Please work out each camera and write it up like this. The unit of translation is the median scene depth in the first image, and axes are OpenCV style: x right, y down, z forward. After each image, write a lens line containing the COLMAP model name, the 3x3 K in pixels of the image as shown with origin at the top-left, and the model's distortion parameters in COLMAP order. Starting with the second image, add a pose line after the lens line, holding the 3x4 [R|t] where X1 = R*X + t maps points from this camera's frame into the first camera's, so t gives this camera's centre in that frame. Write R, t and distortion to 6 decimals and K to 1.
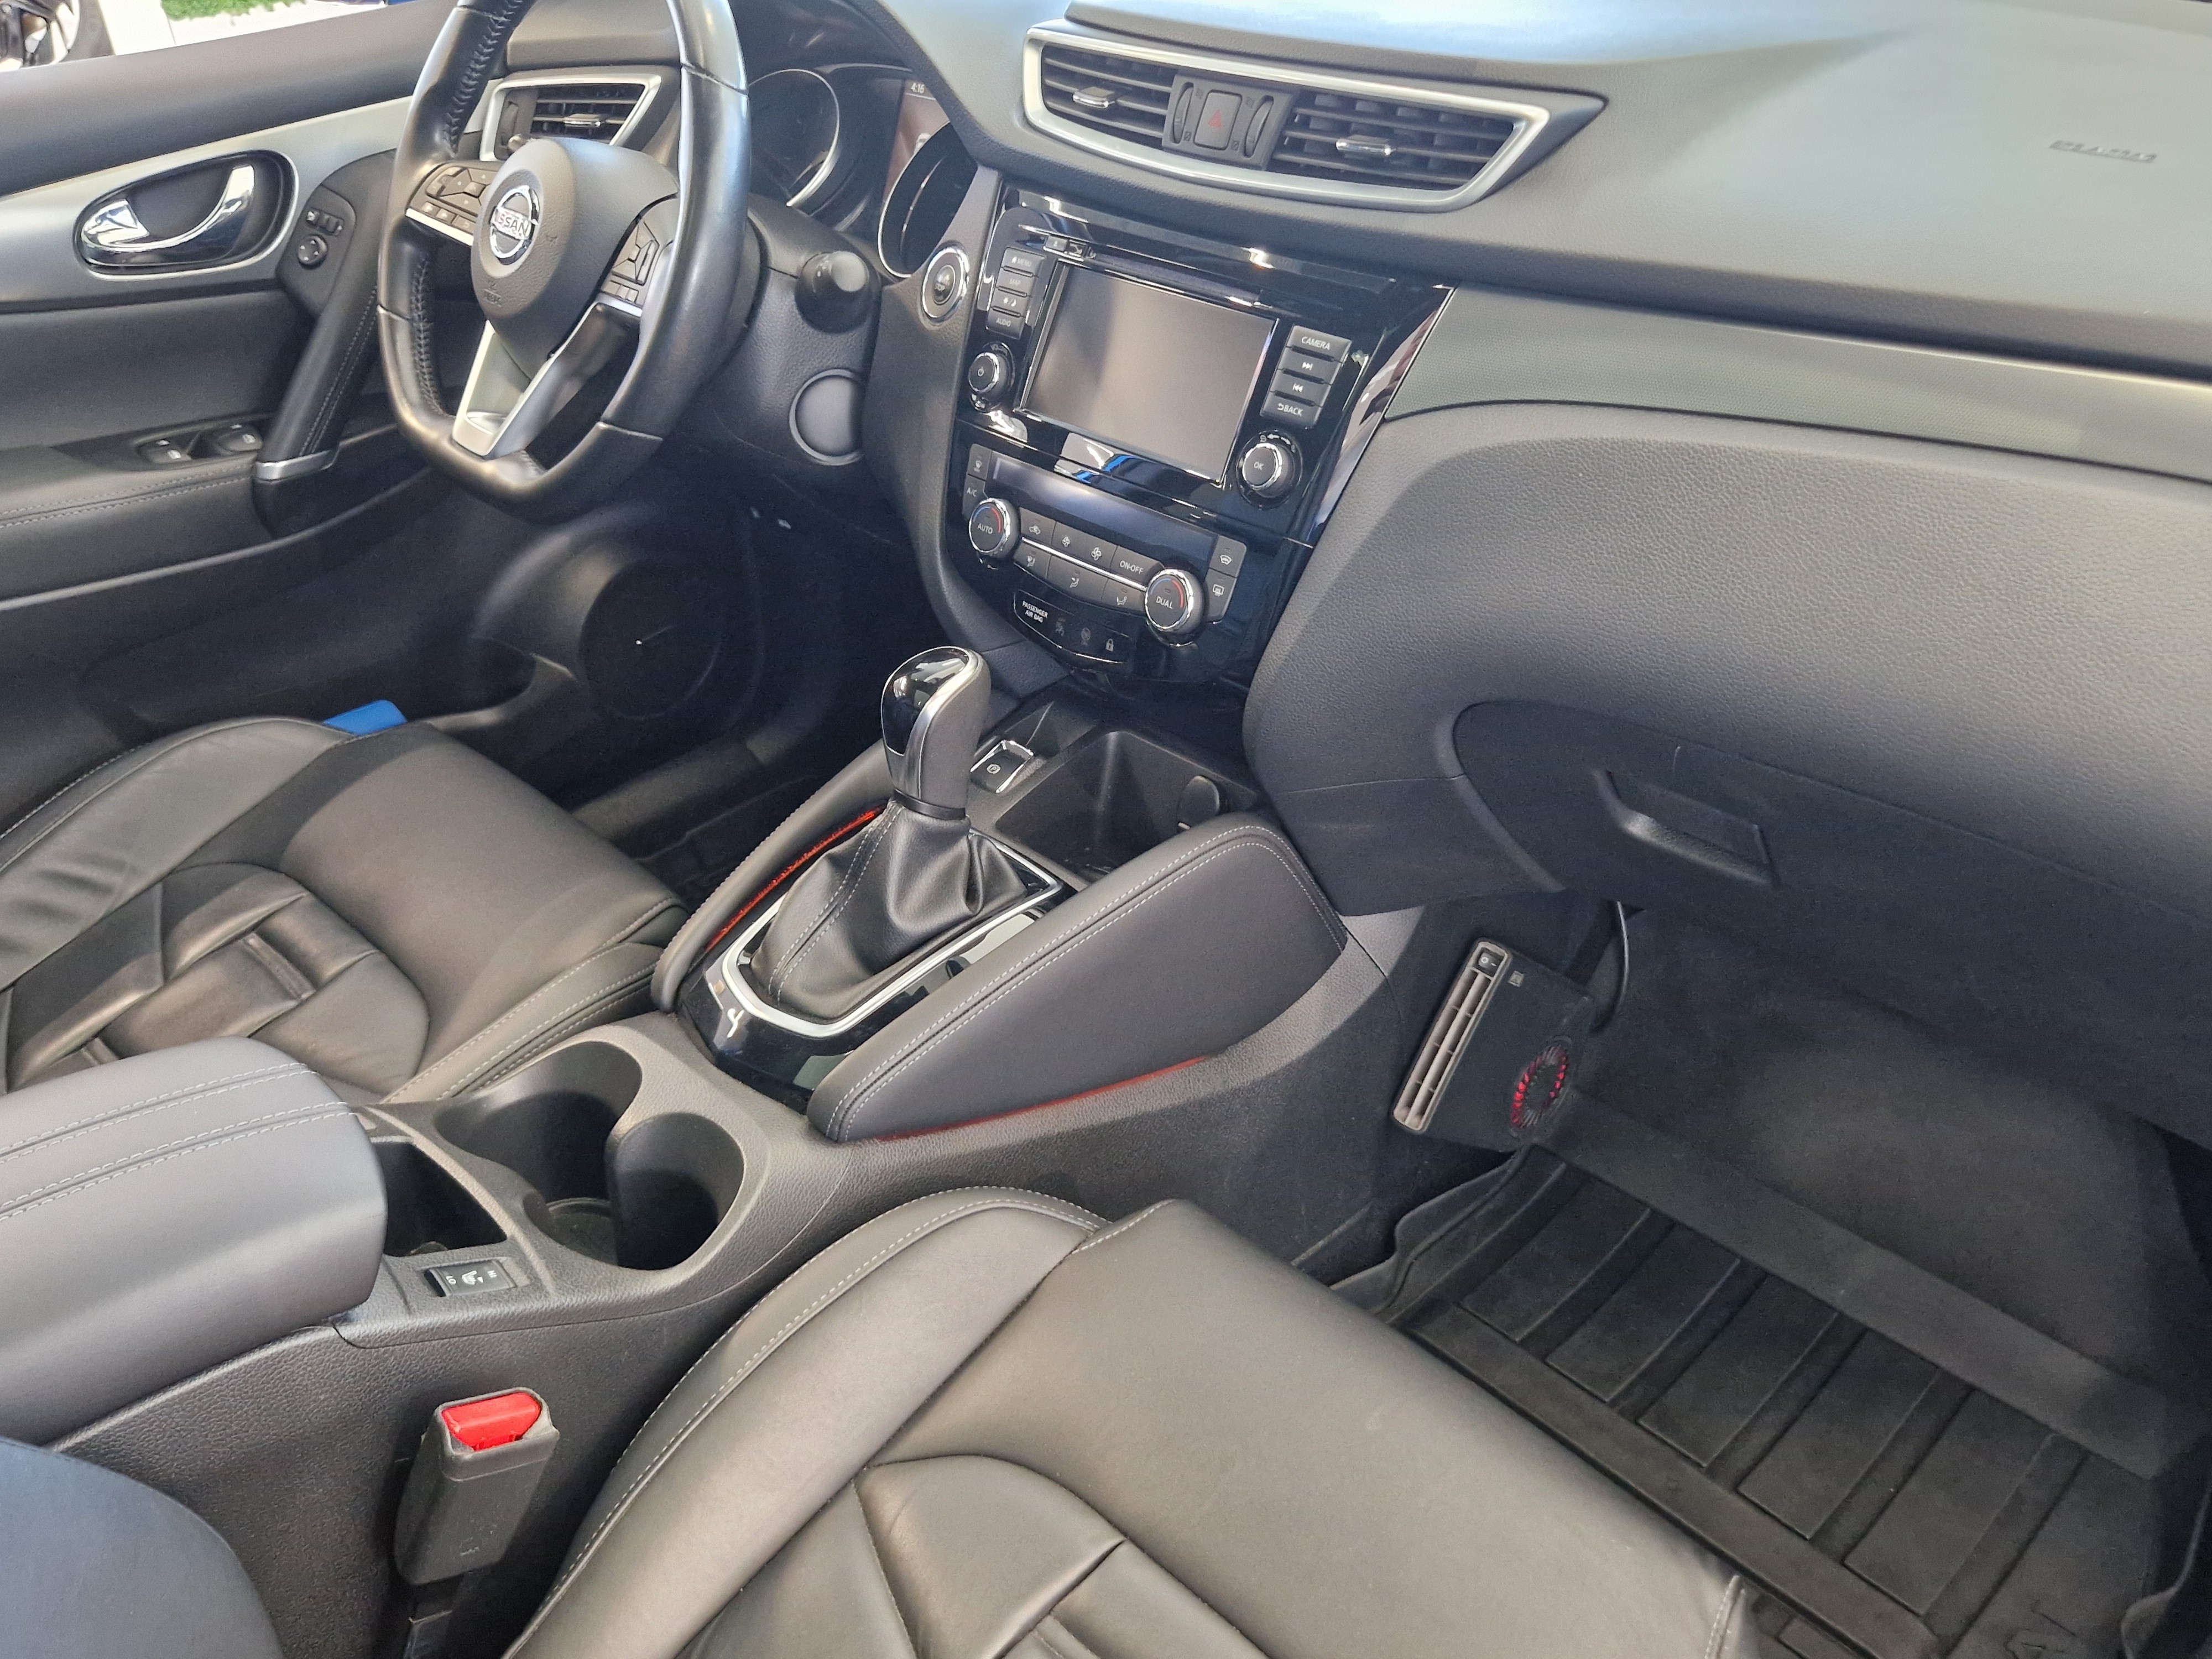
lens RADIAL K [[1865.4, 0, 1128.5], [0, 1865.4, 831.7], [0, 0, 1]] dist [0.038024, -0.012070]
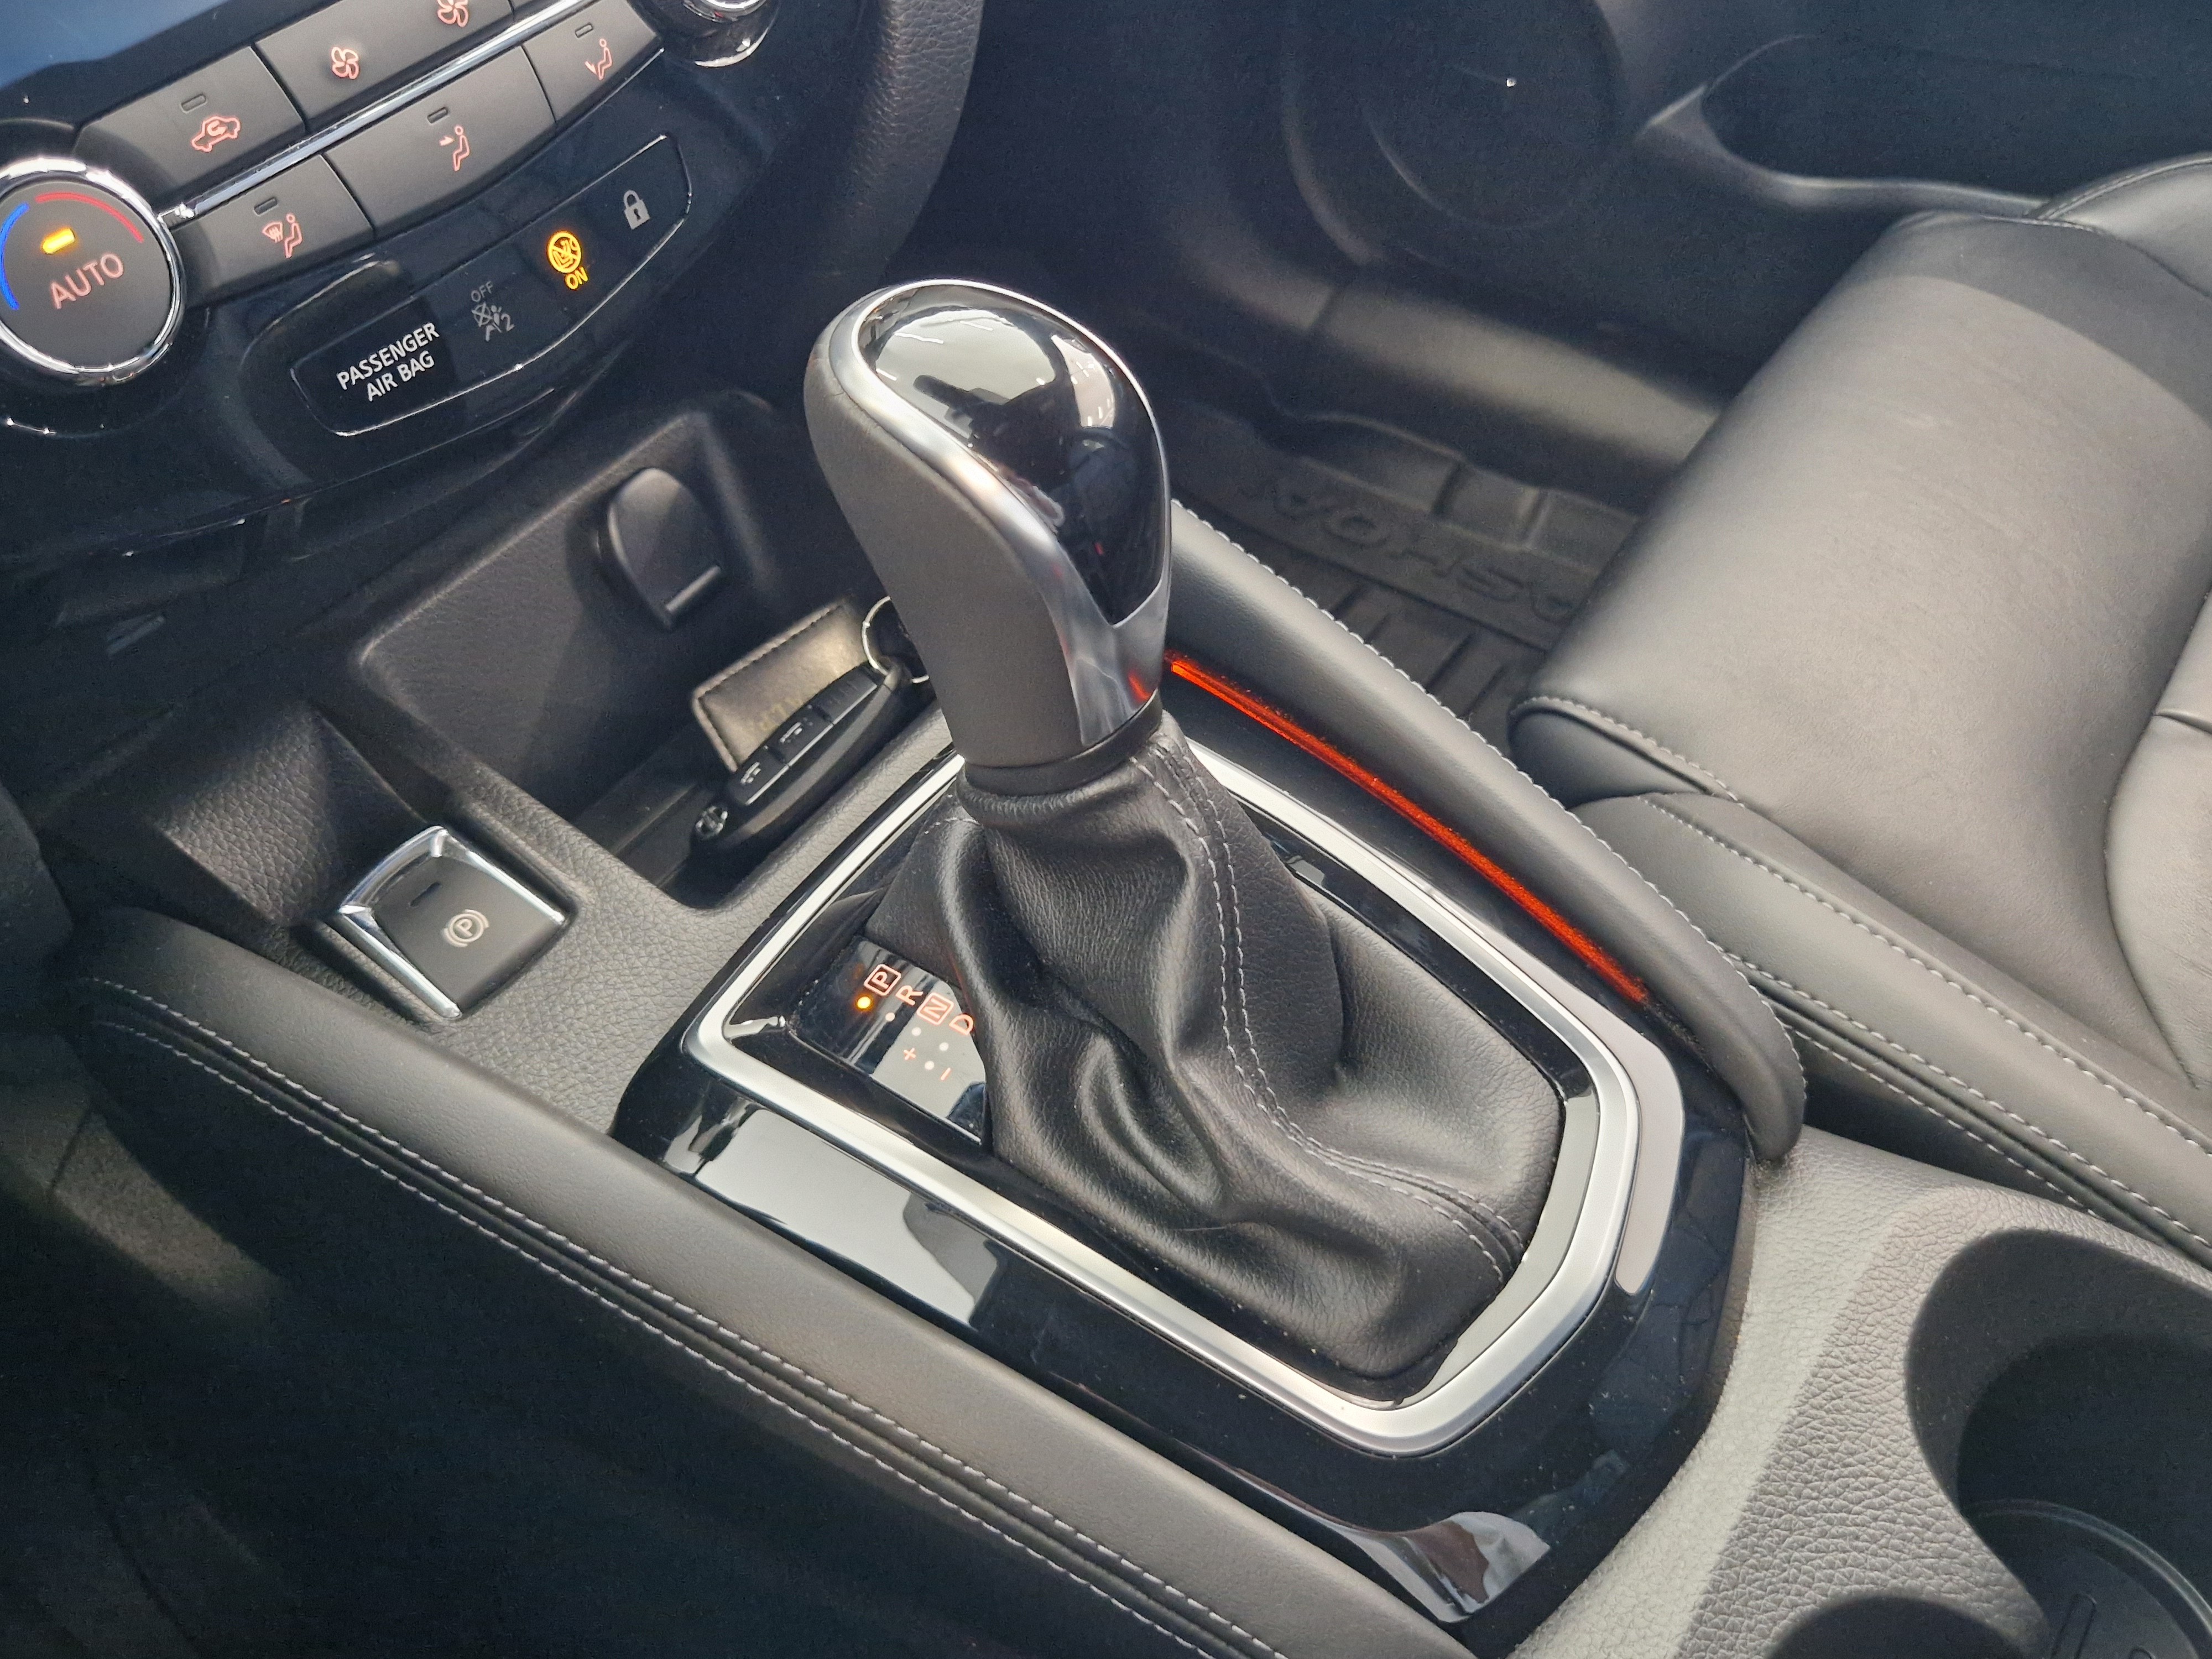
lens RADIAL K [[1891.3, 0, 1106.0], [0, 1891.3, 829.5], [0, 0, 1]] dist [0.034723, -0.050262]
pose [[-0.195265, -0.703001, 0.683857, -0.344026], [0.558371, 0.493553, 0.666804, -0.224057], [-0.806284, 0.512050, 0.296162, 0.848920]]
